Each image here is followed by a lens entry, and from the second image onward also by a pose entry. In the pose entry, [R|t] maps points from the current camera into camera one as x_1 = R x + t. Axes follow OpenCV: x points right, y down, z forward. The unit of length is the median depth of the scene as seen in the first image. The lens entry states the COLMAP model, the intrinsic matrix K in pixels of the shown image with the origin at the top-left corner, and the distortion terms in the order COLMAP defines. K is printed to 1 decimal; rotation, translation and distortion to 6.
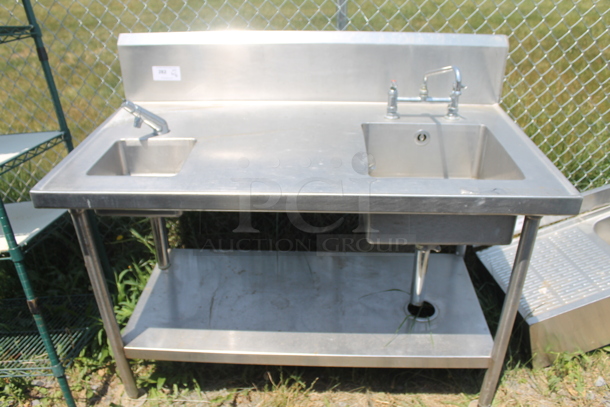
lens RADIAL K [[499.0, 0, 305.0], [0, 499.0, 203.5], [0, 0, 1]] dist [-0.158518, 0.113796]
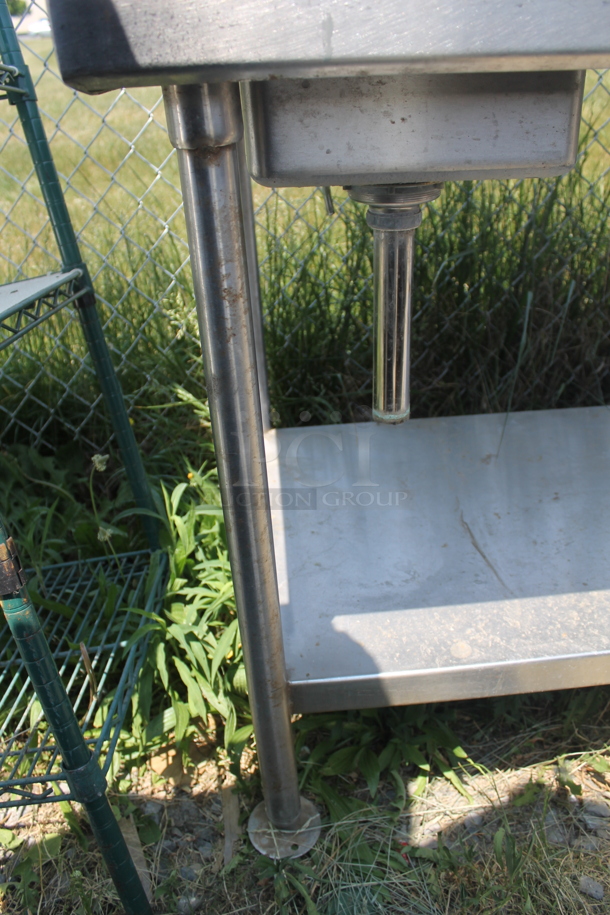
lens RADIAL K [[748.5, 0, 329.6], [0, 748.5, 456.7], [0, 0, 1]] dist [-0.158518, 0.113796]
pose [[0.991604, -0.091193, 0.091682, -0.341247], [0.089153, 0.995676, 0.026113, 0.124591], [-0.093667, -0.017720, 0.995446, 0.468940]]
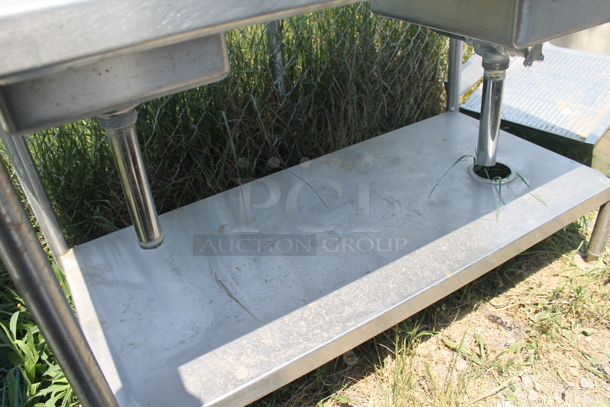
lens RADIAL K [[499.0, 0, 305.0], [0, 499.0, 203.5], [0, 0, 1]] dist [-0.158518, 0.113796]
pose [[0.830229, -0.351417, 0.432696, -0.324379], [0.326848, 0.935700, 0.132800, 0.070190], [-0.451542, 0.031171, 0.891705, 0.466420]]
